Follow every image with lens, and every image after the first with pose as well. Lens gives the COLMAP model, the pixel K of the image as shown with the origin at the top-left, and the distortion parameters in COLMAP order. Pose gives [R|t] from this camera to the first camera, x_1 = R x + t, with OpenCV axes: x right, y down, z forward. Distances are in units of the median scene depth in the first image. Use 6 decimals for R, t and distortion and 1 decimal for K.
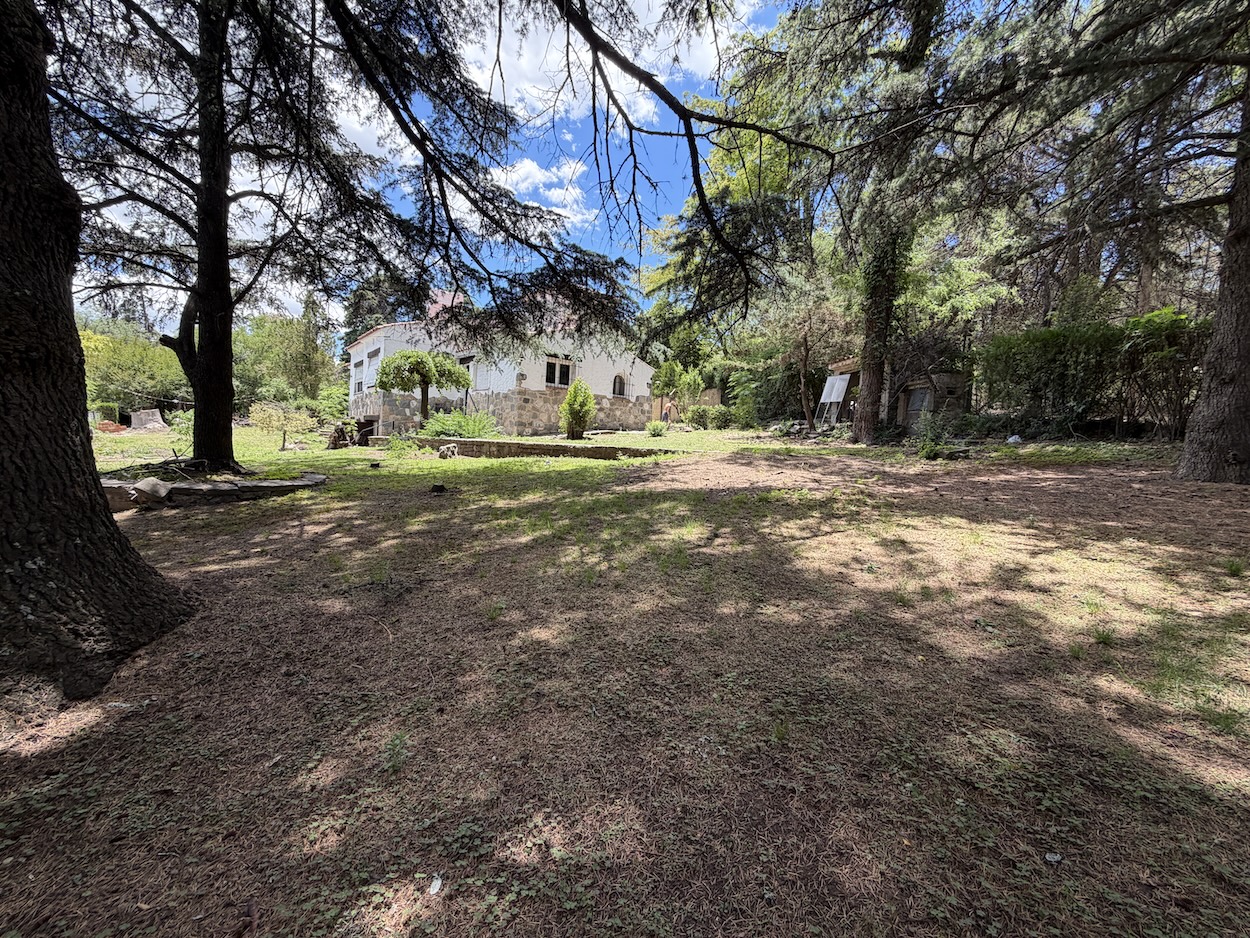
lens RADIAL K [[499.8, 0, 624.3], [0, 499.8, 470.3], [0, 0, 1]] dist [-0.001513, -0.000498]
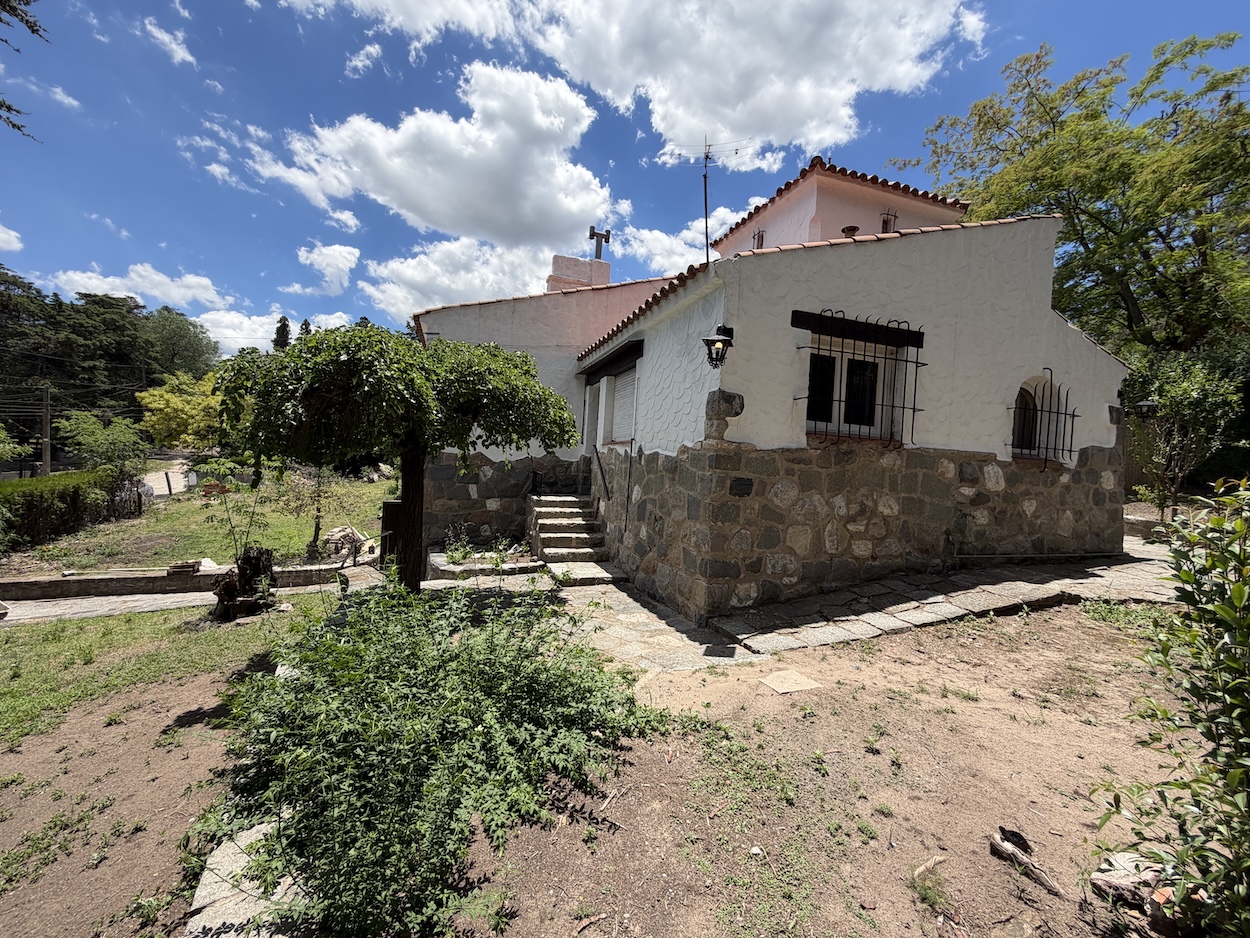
lens RADIAL K [[499.8, 0, 620.7], [0, 499.8, 471.3], [0, 0, 1]] dist [-0.001513, -0.000498]
pose [[0.931044, 0.002581, -0.364899, -0.132789], [-0.023970, 0.998248, -0.054098, -0.111353], [0.364120, 0.059114, 0.929474, 0.603064]]
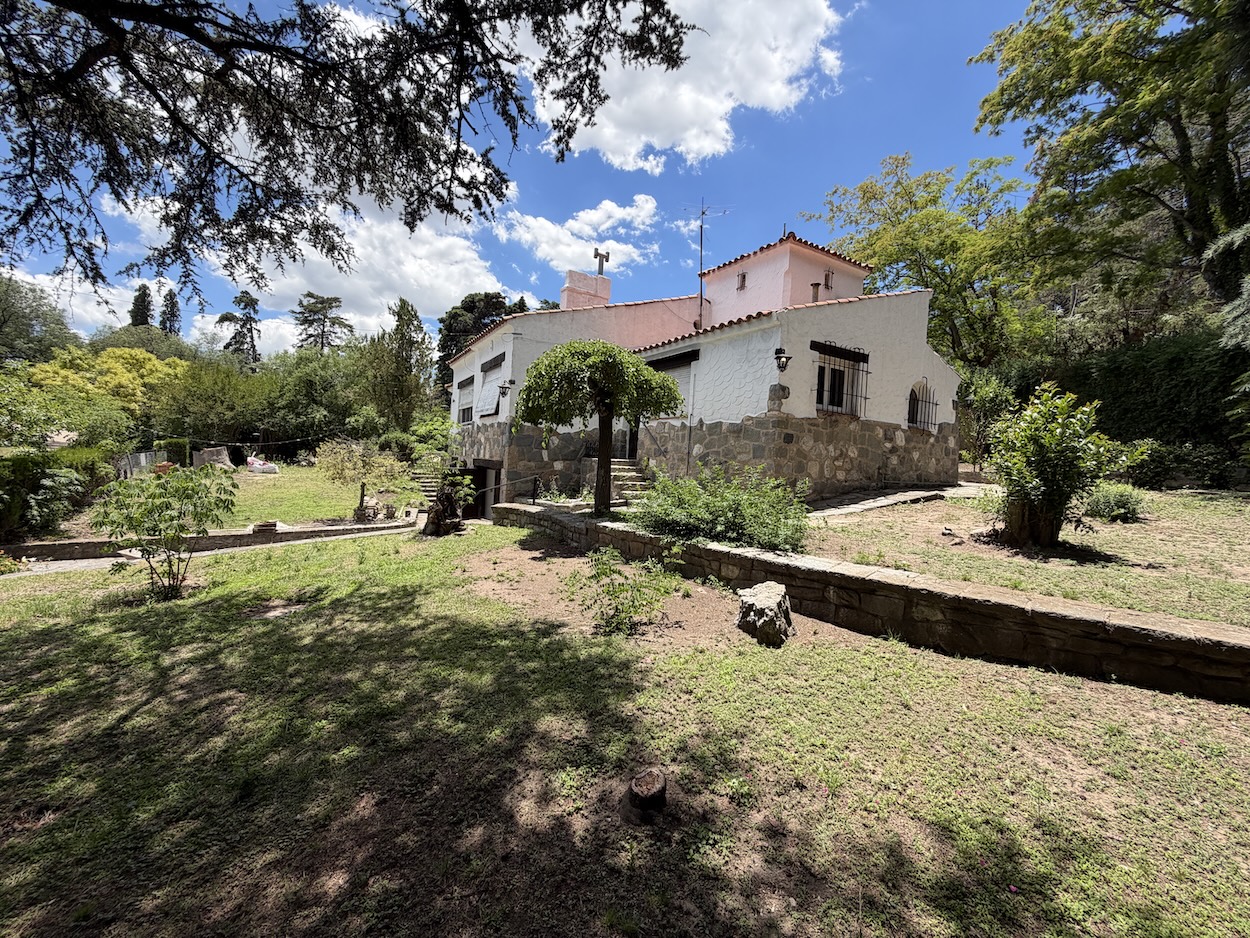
lens RADIAL K [[499.8, 0, 620.2], [0, 499.8, 471.4], [0, 0, 1]] dist [-0.001513, -0.000498]
pose [[0.988720, -0.000219, -0.149776, -0.245697], [-0.005990, 0.999141, -0.041009, -0.071042], [0.149656, 0.041443, 0.987869, 0.400156]]
